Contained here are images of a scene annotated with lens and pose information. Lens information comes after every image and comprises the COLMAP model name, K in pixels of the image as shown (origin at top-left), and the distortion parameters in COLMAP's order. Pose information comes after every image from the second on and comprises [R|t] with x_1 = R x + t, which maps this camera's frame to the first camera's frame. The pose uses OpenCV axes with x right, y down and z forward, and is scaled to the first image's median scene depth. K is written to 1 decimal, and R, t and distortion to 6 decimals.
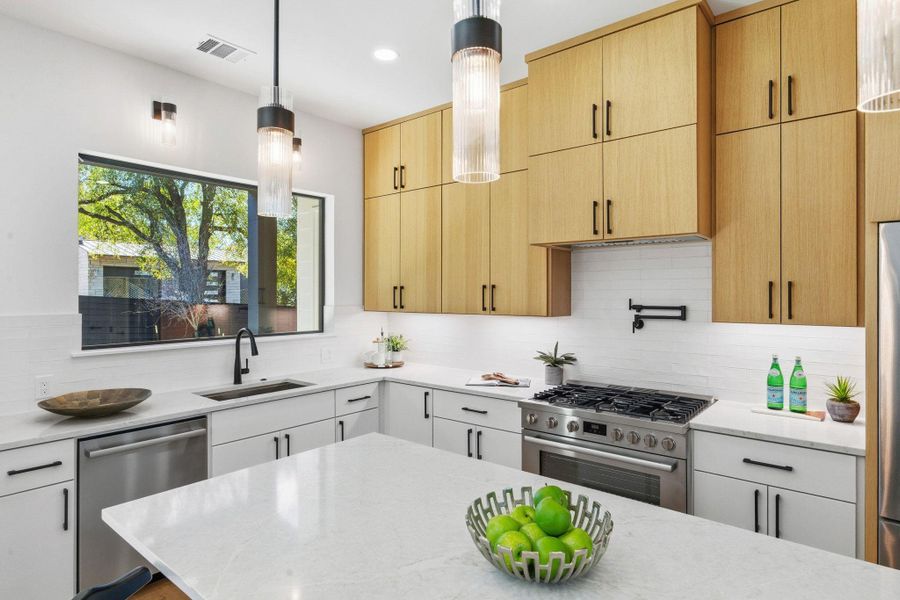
lens RADIAL K [[505.1, 0, 449.2], [0, 505.1, 290.3], [0, 0, 1]] dist [0.007169, 0.000404]
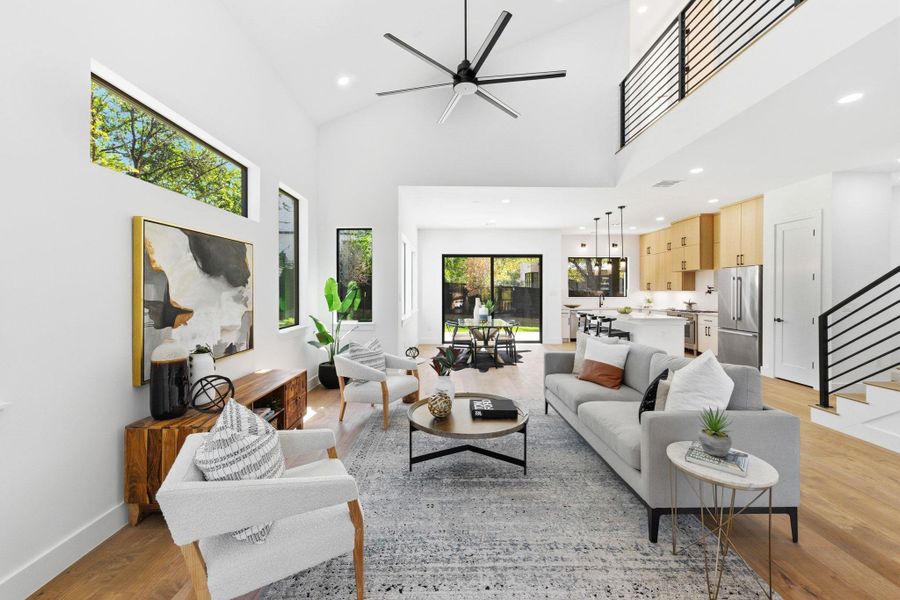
lens RADIAL K [[359.4, 0, 452.9], [0, 359.4, 292.2], [0, 0, 1]] dist [0.002946, -0.000085]
pose [[0.661823, 0.002082, -0.749657, 0.965738], [0.006692, 0.999940, 0.008685, 0.028671], [0.749630, -0.010765, 0.661769, -1.801764]]
